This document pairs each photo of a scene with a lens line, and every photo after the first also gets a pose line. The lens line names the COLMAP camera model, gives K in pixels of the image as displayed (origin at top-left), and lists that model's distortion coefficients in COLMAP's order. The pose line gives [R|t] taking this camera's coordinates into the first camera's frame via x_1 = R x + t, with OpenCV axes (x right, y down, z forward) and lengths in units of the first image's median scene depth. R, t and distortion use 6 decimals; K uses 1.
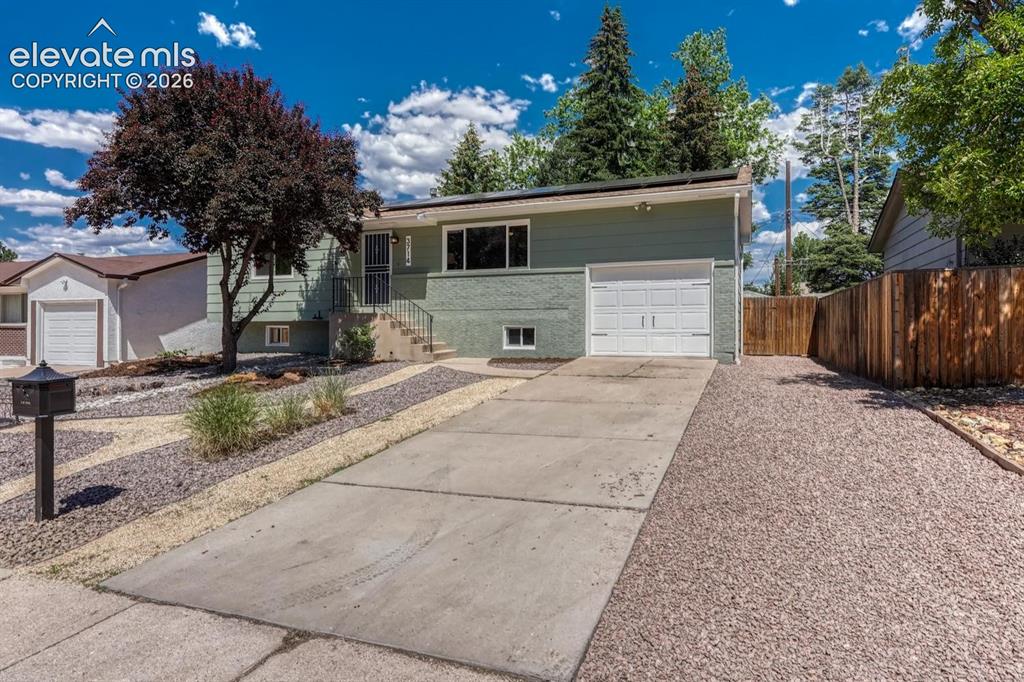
lens RADIAL K [[434.9, 0, 512.0], [0, 434.9, 341.0], [0, 0, 1]] dist [0.000442, 0.000105]
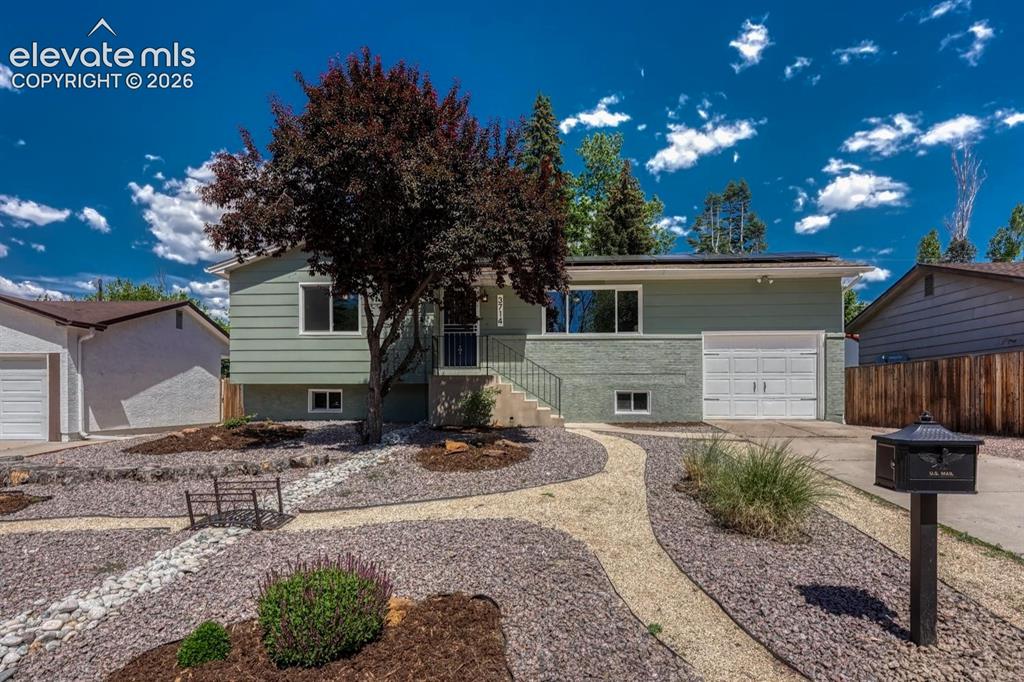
lens RADIAL K [[415.4, 0, 512.2], [0, 415.4, 411.9], [0, 0, 1]] dist [-0.000032, -0.000062]
pose [[0.972103, -0.003351, 0.234529, -0.466787], [0.002209, 0.999984, 0.005132, 0.008472], [-0.234543, -0.004471, 0.972095, 0.129314]]
